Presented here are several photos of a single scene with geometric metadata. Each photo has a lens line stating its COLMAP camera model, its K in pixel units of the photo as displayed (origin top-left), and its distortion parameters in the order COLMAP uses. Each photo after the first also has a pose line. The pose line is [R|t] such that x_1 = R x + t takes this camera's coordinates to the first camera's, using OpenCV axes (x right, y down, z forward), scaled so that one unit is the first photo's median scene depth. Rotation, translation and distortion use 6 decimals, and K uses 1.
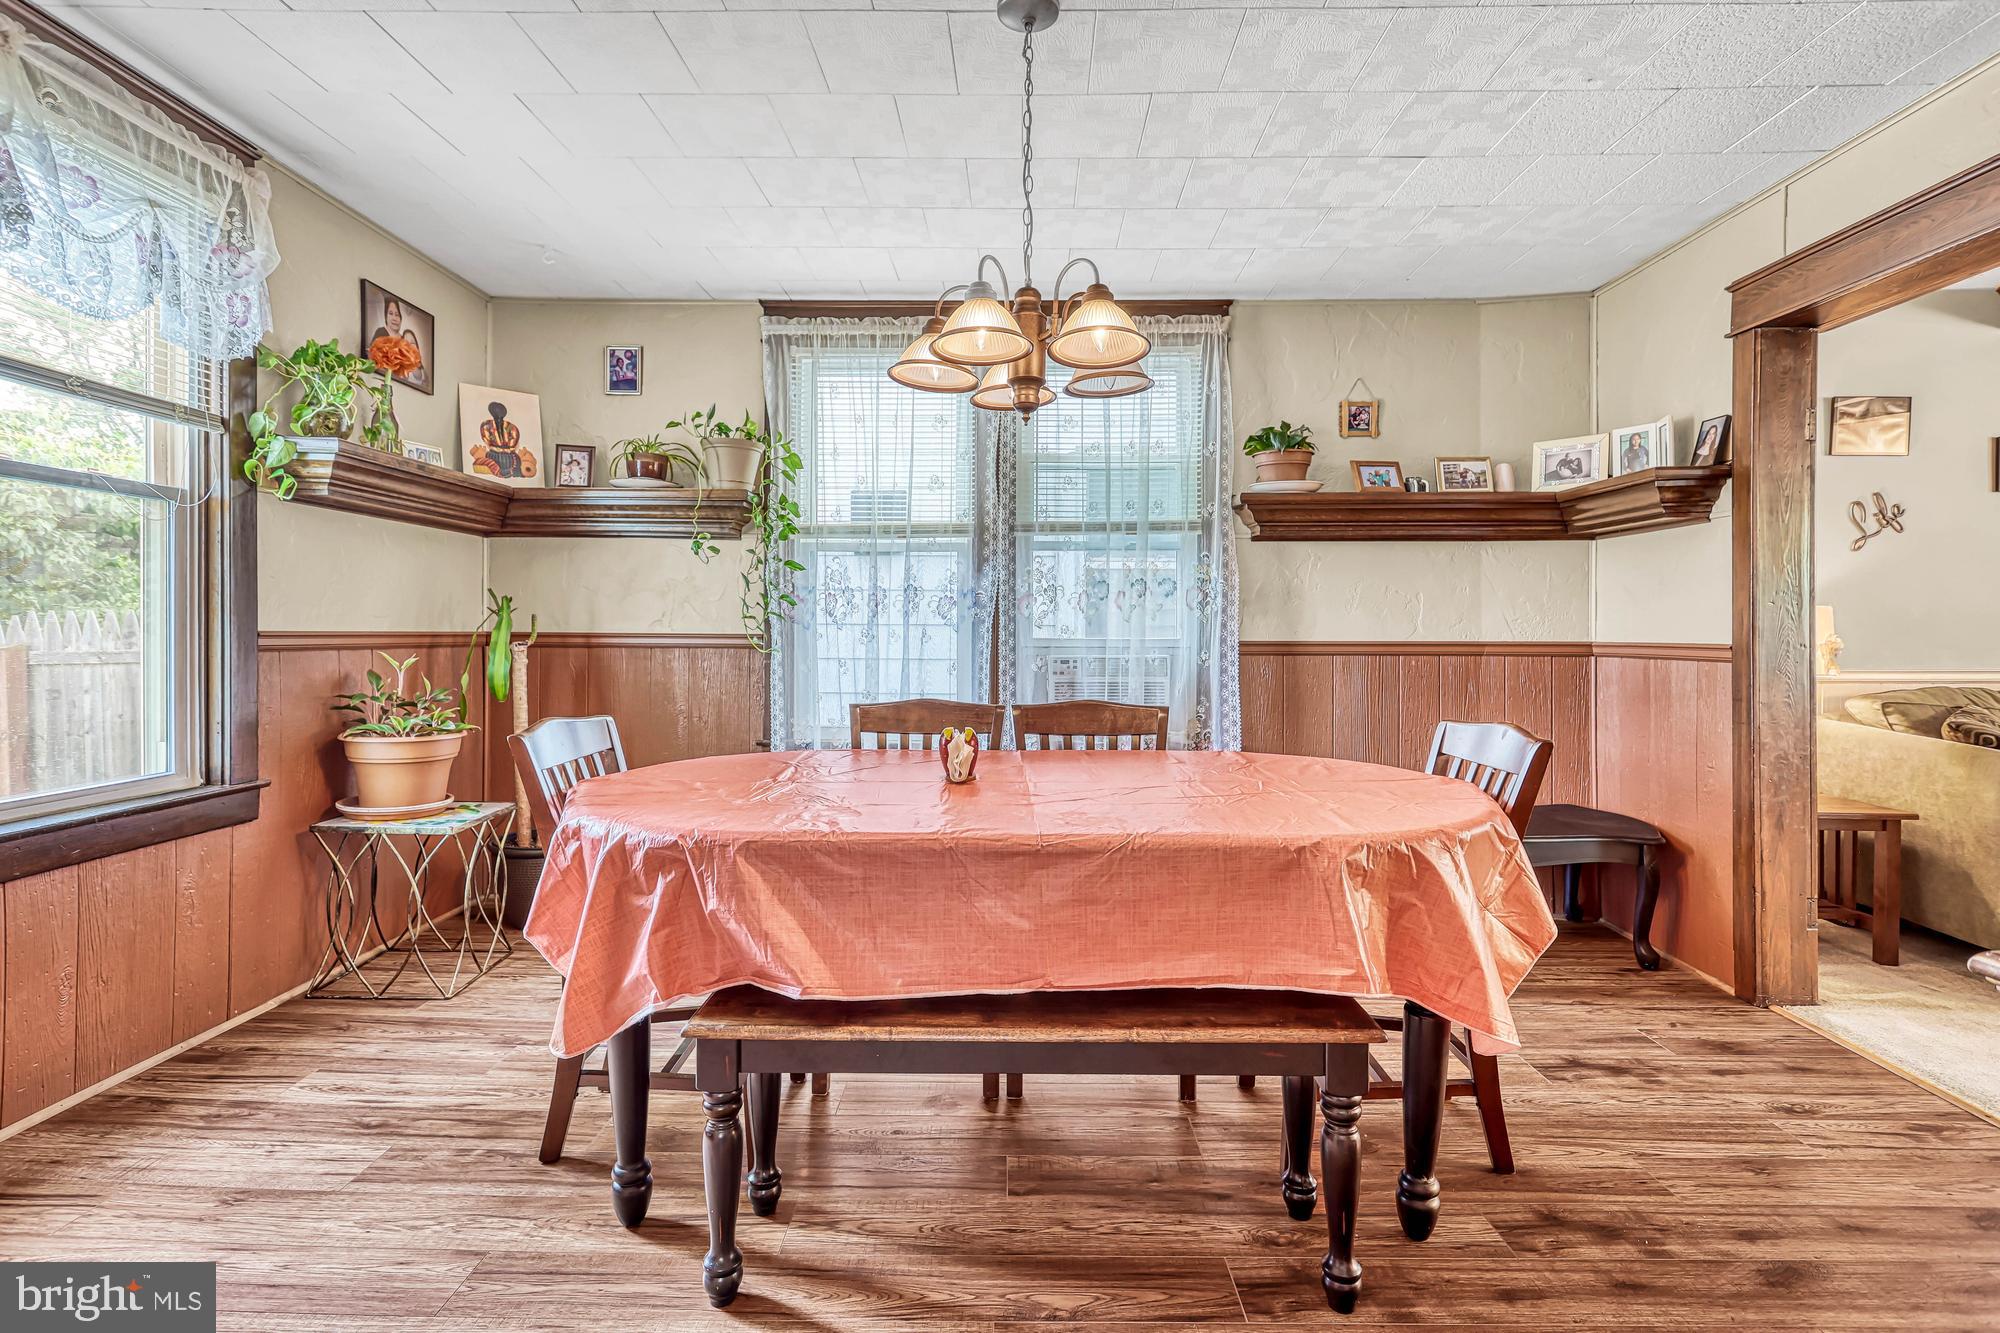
lens RADIAL K [[944.5, 0, 996.4], [0, 944.5, 645.5], [0, 0, 1]] dist [-0.015461, -0.000408]
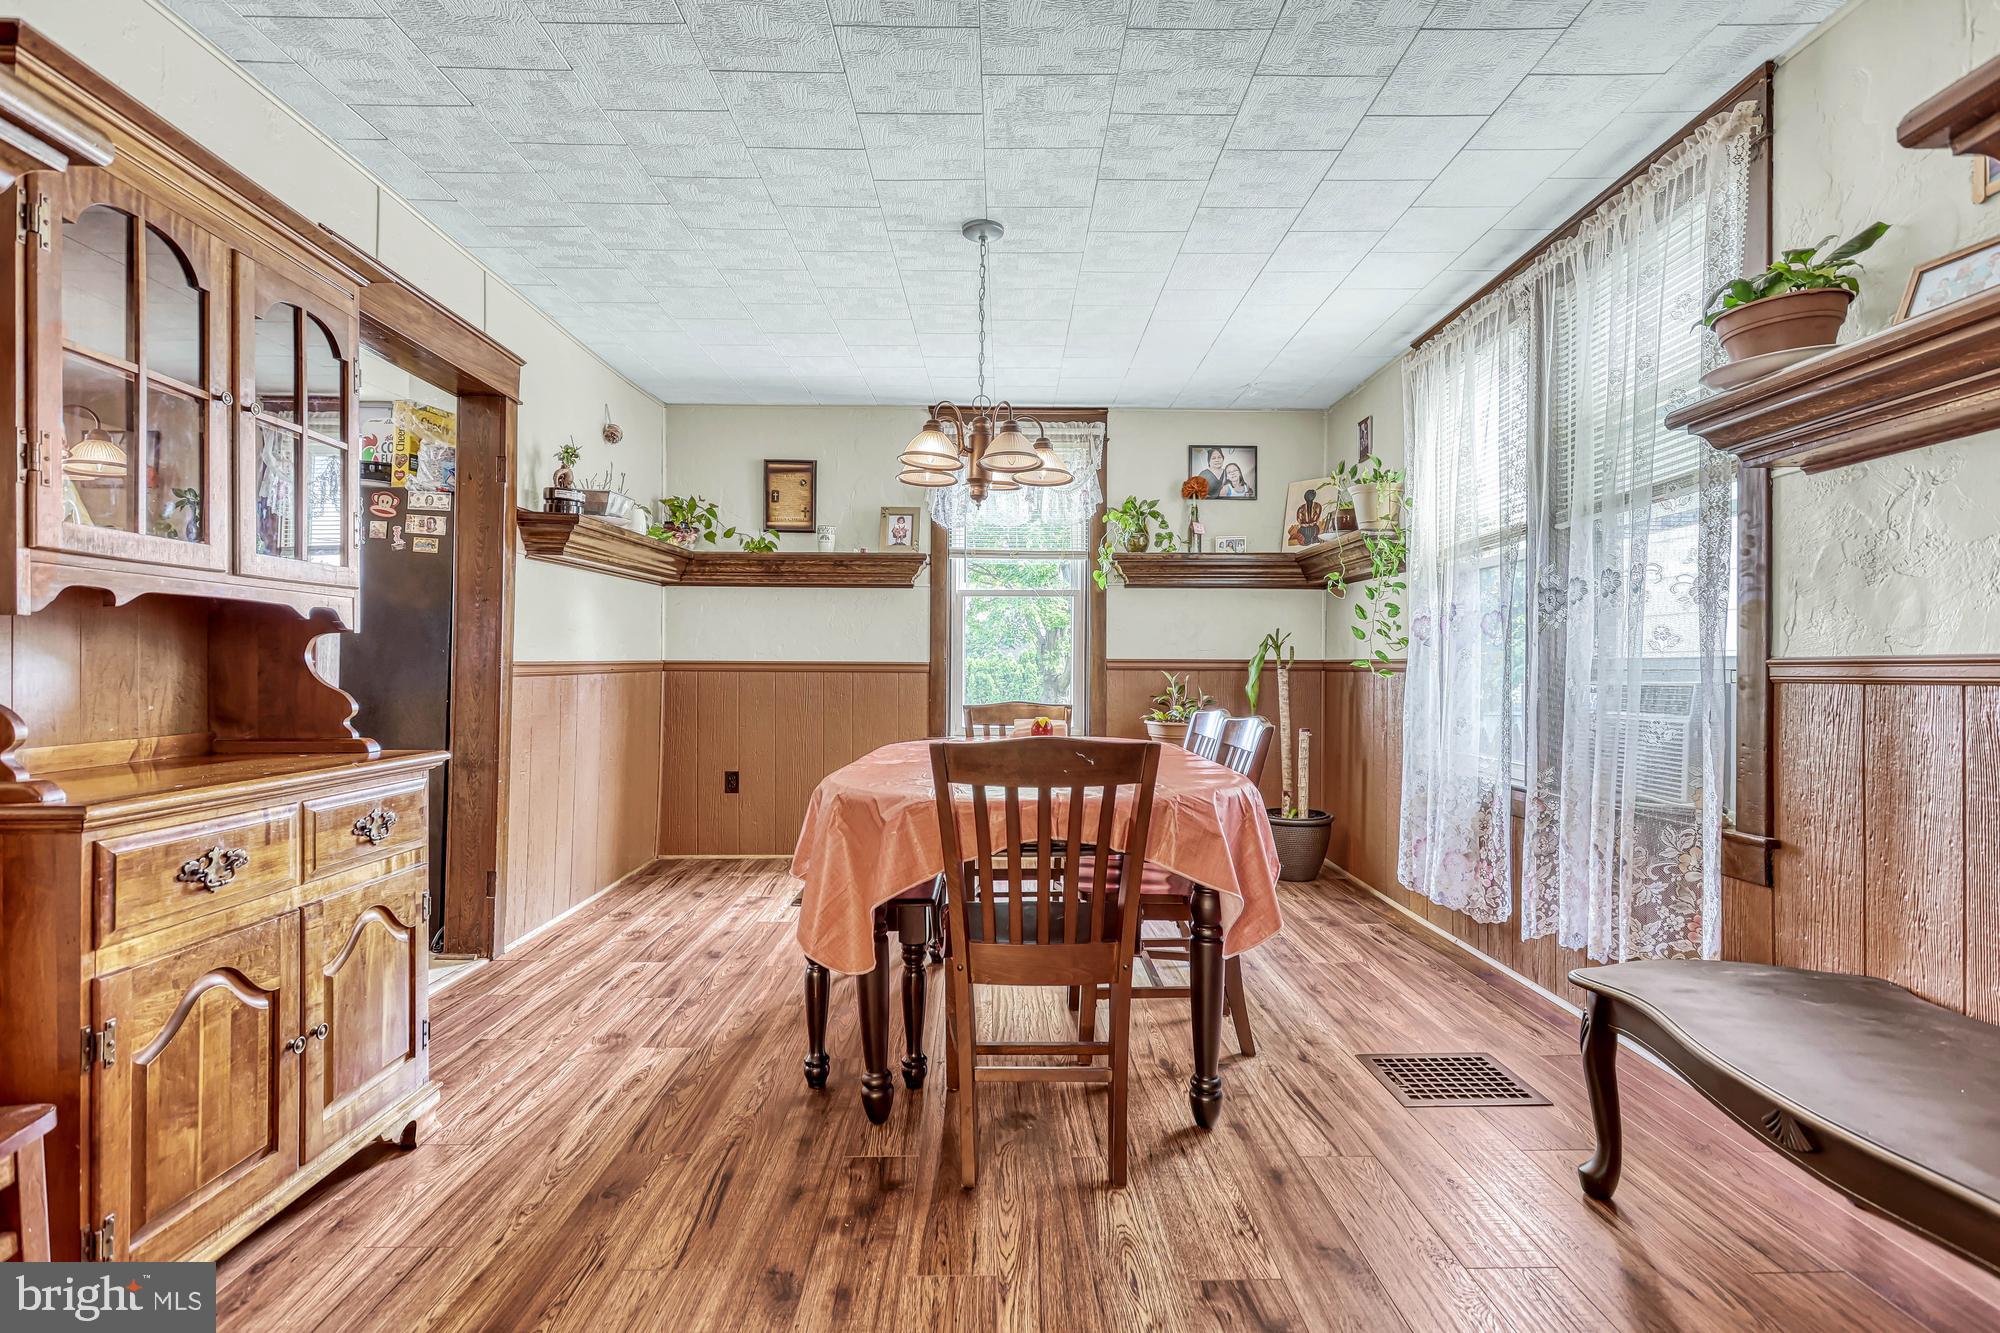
lens RADIAL K [[944.5, 0, 996.7], [0, 944.5, 675.5], [0, 0, 1]] dist [-0.015461, -0.000408]
pose [[0.029914, 0.000846, -0.999552, 0.900958], [-0.003888, 0.999992, 0.000730, 0.008543], [0.999545, 0.003865, 0.029917, 0.578807]]
